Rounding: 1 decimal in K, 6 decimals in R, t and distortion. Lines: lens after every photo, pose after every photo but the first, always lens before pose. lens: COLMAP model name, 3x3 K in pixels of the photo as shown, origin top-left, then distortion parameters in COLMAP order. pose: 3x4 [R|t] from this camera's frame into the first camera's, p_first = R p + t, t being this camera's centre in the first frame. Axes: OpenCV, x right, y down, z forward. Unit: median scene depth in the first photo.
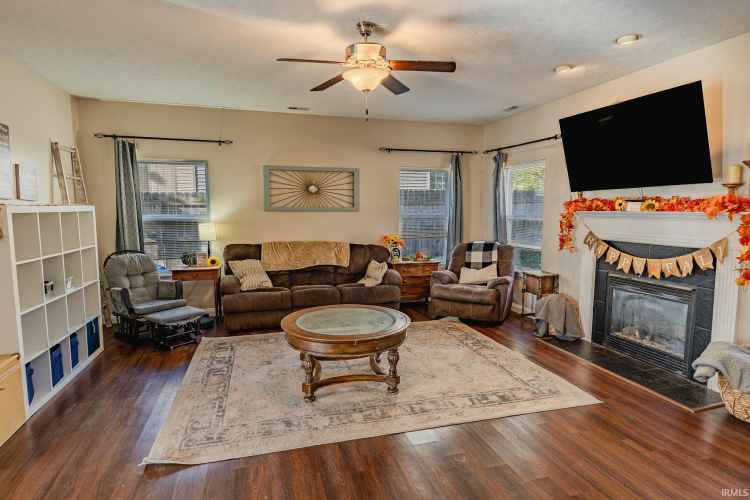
lens RADIAL K [[408.8, 0, 372.0], [0, 408.8, 247.2], [0, 0, 1]] dist [0.049839, -0.035852]
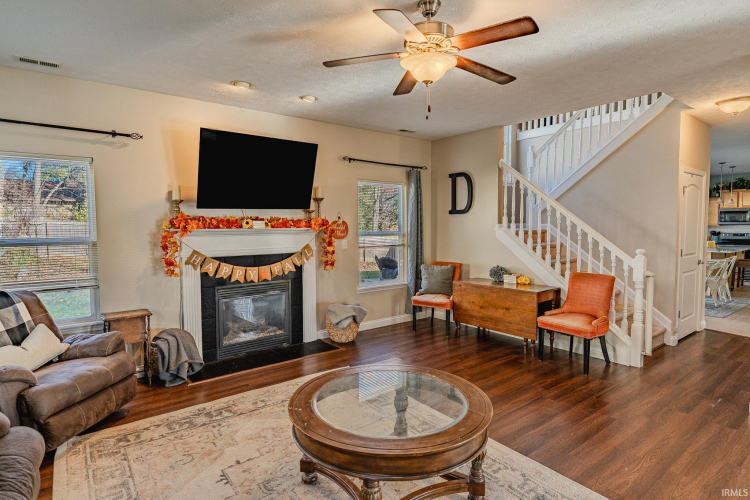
lens RADIAL K [[408.8, 0, 372.0], [0, 408.8, 247.2], [0, 0, 1]] dist [0.049839, -0.035852]
pose [[-0.376819, -0.047617, 0.925062, -0.542839], [0.094316, 0.991515, 0.089456, -0.099350], [-0.921473, 0.120957, -0.369131, 1.049636]]
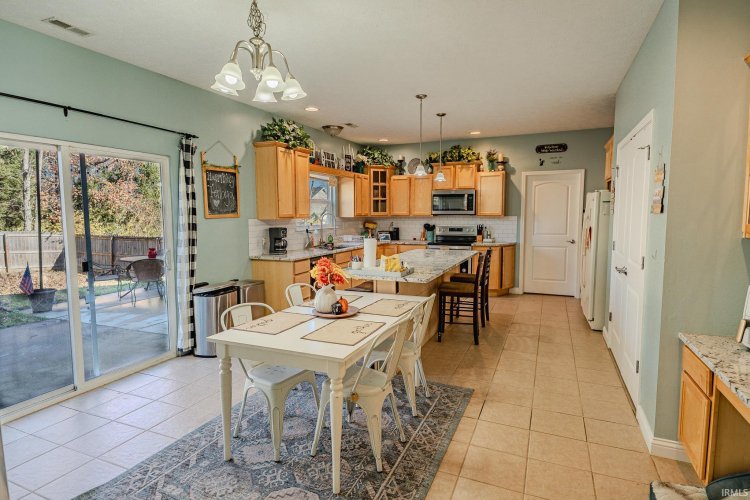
lens RADIAL K [[408.8, 0, 372.0], [0, 408.8, 247.2], [0, 0, 1]] dist [0.049839, -0.035852]
pose [[-0.769517, -0.053192, 0.636407, -0.455628], [0.066164, 0.984522, 0.162292, -0.082106], [-0.635190, 0.166994, -0.754087, 0.860403]]
